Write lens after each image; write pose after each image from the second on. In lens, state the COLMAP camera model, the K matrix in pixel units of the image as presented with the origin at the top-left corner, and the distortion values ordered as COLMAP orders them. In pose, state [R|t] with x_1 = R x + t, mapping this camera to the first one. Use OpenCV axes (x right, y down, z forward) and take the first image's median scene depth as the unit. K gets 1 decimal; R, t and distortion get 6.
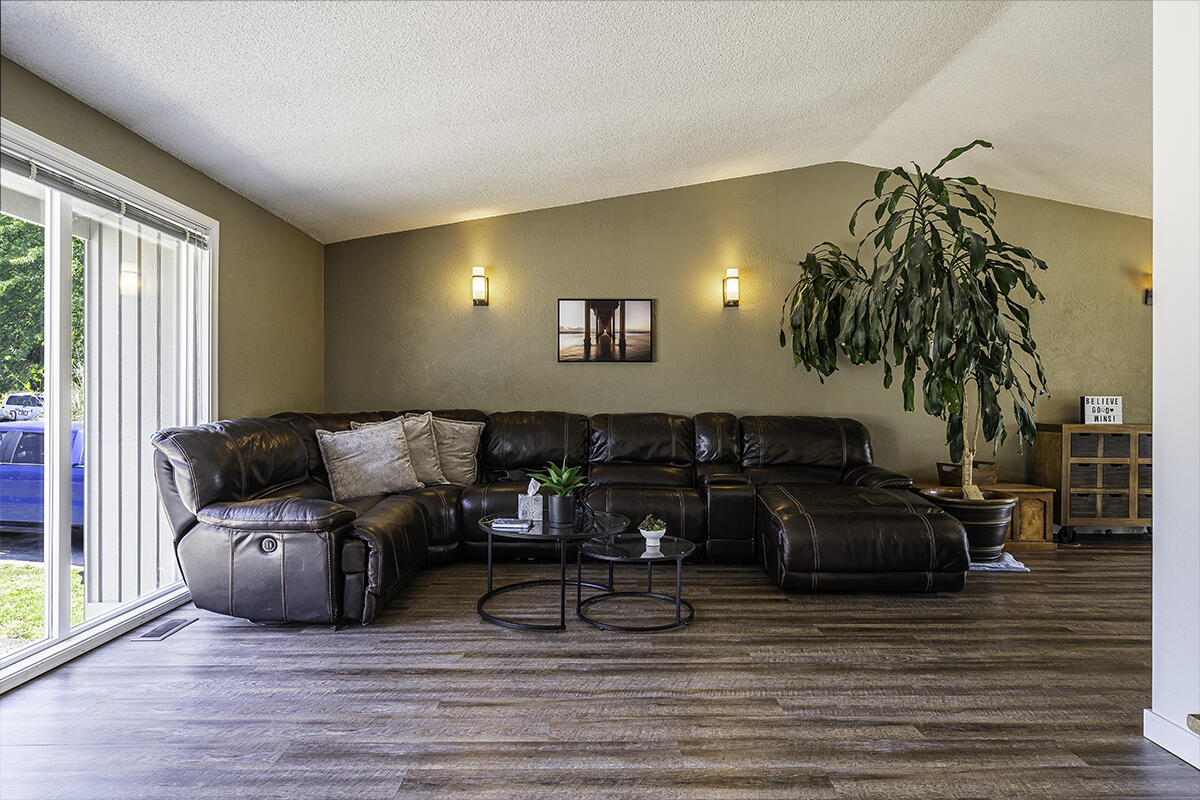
lens RADIAL K [[634.4, 0, 600.0], [0, 634.4, 400.0], [0, 0, 1]] dist [0.000653, 0.000186]
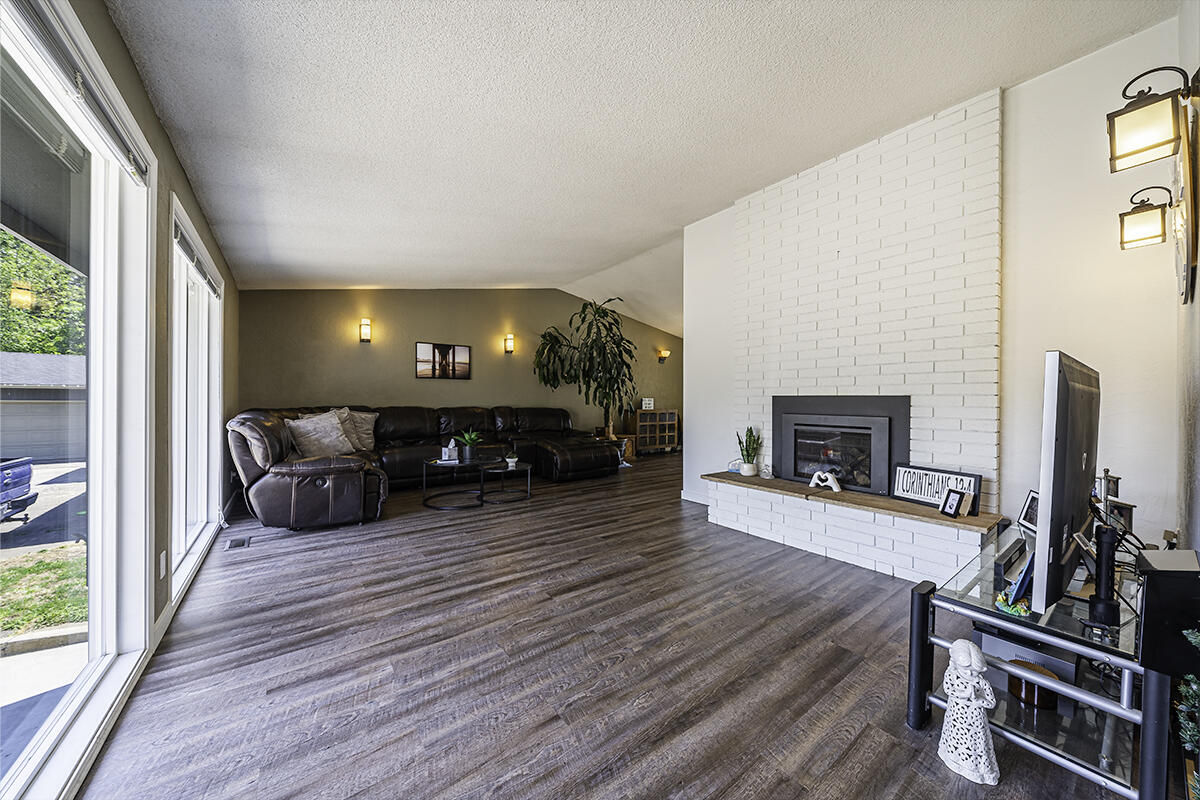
lens RADIAL K [[412.1, 0, 600.0], [0, 412.1, 400.0], [0, 0, 1]] dist [-0.000611, -0.000044]
pose [[0.808439, 0.000006, 0.588580, -0.393287], [-0.000313, 1.000000, 0.000421, -0.000380], [-0.588580, -0.000524, 0.808439, -0.261817]]
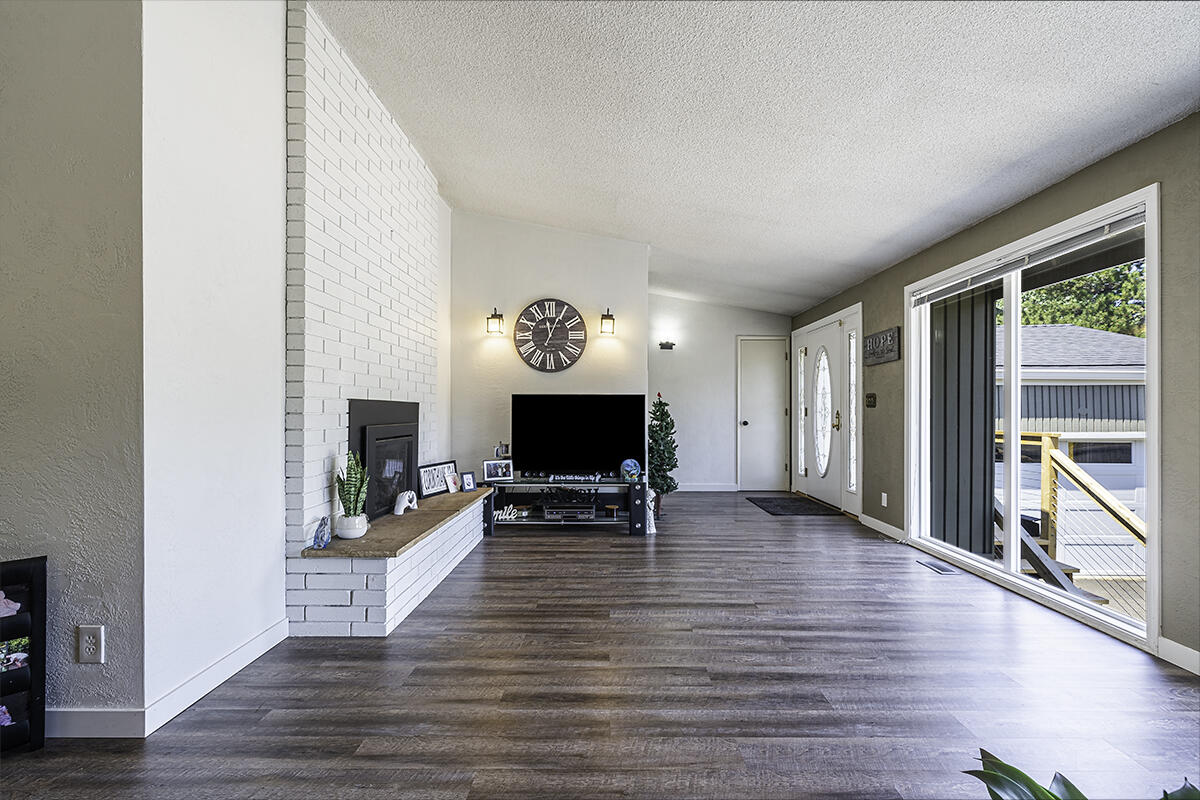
lens RADIAL K [[502.0, 0, 605.6], [0, 502.0, 406.4], [0, 0, 1]] dist [-0.001765, -0.000211]
pose [[-0.999750, -0.009157, 0.020418, 0.056530], [-0.009255, 0.999946, -0.004725, 0.000013], [-0.020373, -0.004913, -0.999780, 0.873832]]
